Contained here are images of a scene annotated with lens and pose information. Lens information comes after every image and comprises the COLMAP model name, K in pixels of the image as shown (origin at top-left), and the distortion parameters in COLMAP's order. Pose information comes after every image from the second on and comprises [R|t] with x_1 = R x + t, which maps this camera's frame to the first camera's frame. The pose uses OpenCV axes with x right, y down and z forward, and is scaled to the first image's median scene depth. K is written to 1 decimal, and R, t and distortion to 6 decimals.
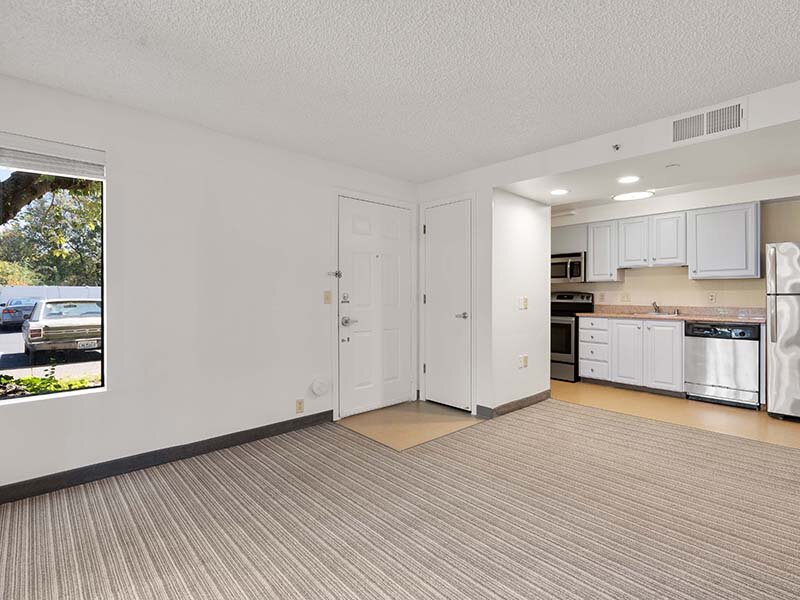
lens RADIAL K [[394.6, 0, 400.4], [0, 394.6, 294.3], [0, 0, 1]] dist [-0.009961, -0.000058]
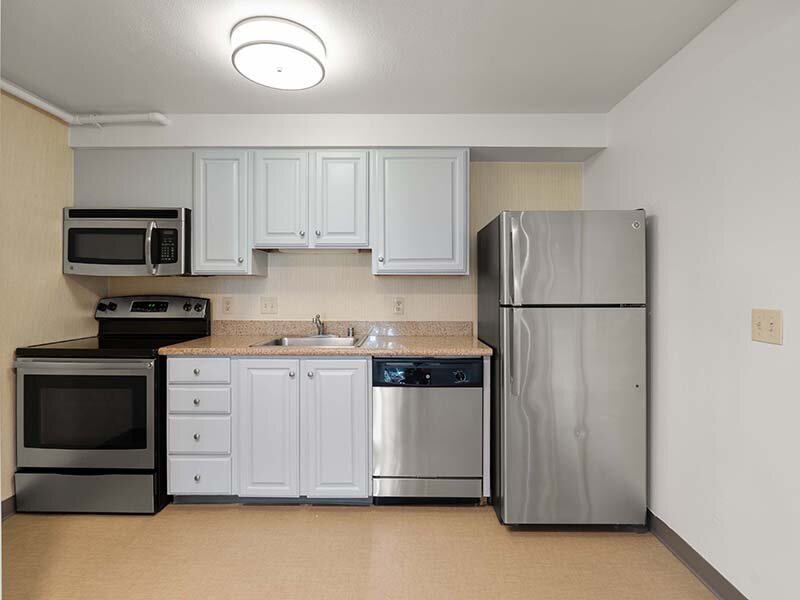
lens RADIAL K [[394.6, 0, 400.4], [0, 394.6, 294.3], [0, 0, 1]] dist [-0.009961, -0.000058]
pose [[0.689003, -0.013930, 0.724624, 0.321078], [-0.001259, 0.999791, 0.020417, -0.018996], [-0.724757, -0.014979, 0.688842, 0.525527]]
